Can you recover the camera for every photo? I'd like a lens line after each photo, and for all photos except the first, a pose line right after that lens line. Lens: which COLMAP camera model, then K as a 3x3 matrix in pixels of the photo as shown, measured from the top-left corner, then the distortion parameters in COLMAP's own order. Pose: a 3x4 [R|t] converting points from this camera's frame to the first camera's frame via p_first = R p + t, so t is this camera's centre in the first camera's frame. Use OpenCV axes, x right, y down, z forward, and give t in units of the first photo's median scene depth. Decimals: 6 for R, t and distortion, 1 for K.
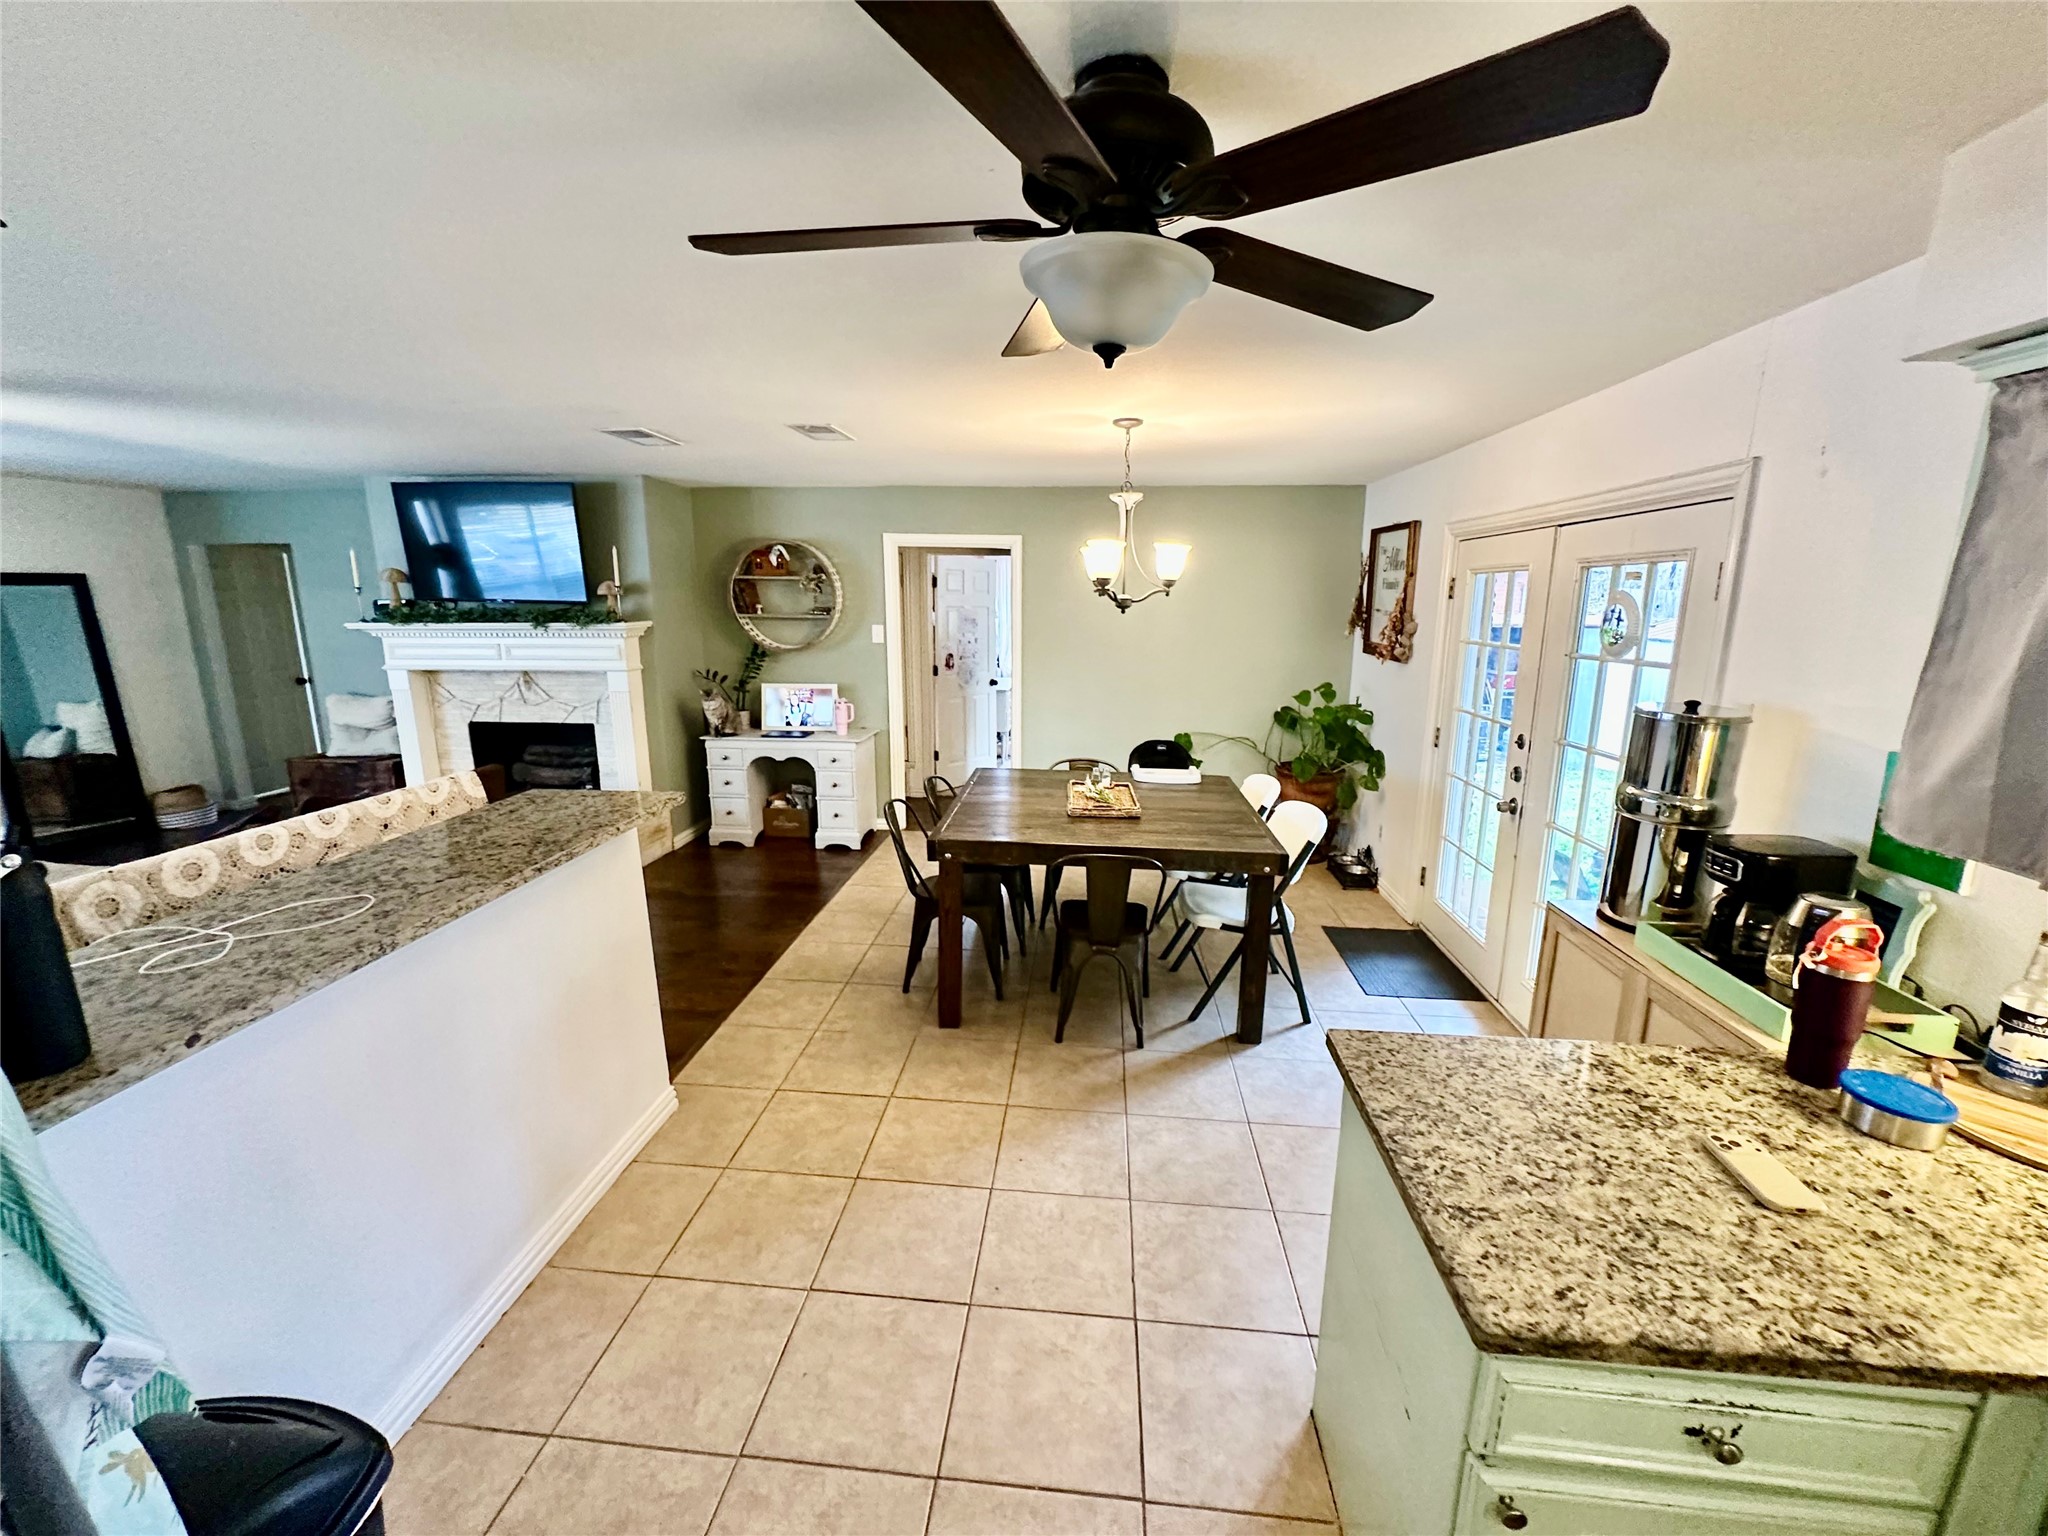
lens RADIAL K [[818.5, 0, 1019.0], [0, 818.5, 770.5], [0, 0, 1]] dist [-0.002622, -0.000683]
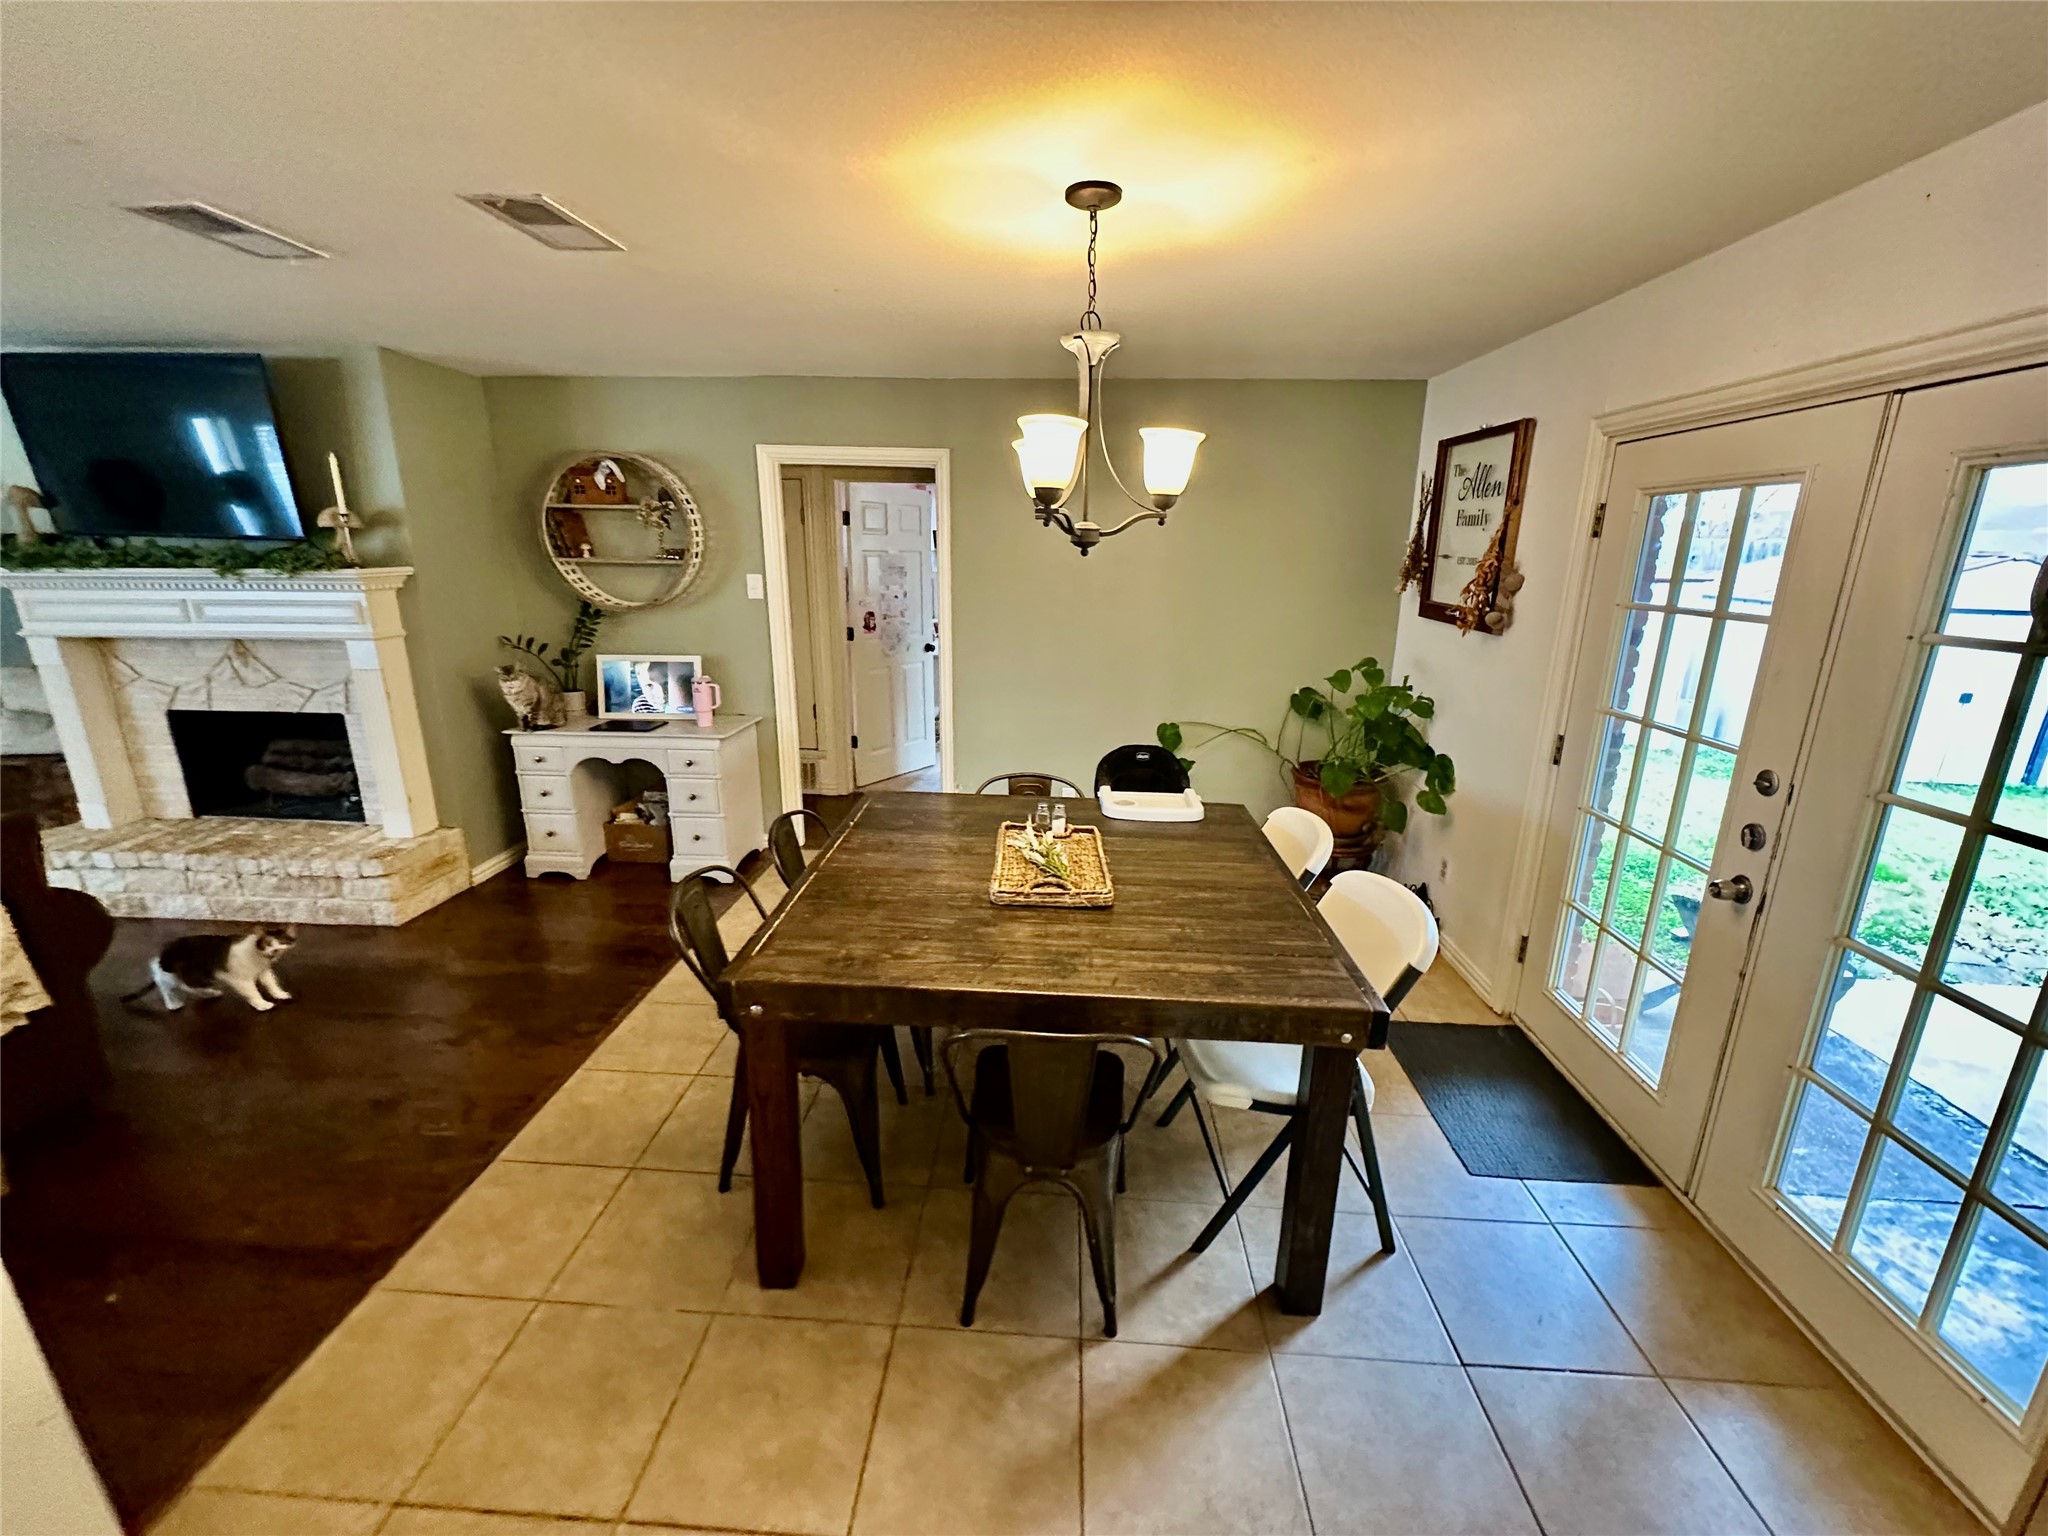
lens RADIAL K [[818.5, 0, 1020.8], [0, 818.5, 768.8], [0, 0, 1]] dist [-0.002622, -0.000683]
pose [[0.999304, -0.003451, 0.037143, 0.042591], [0.001393, 0.998469, 0.055298, -0.051787], [-0.037277, -0.055207, 0.997779, 0.294351]]
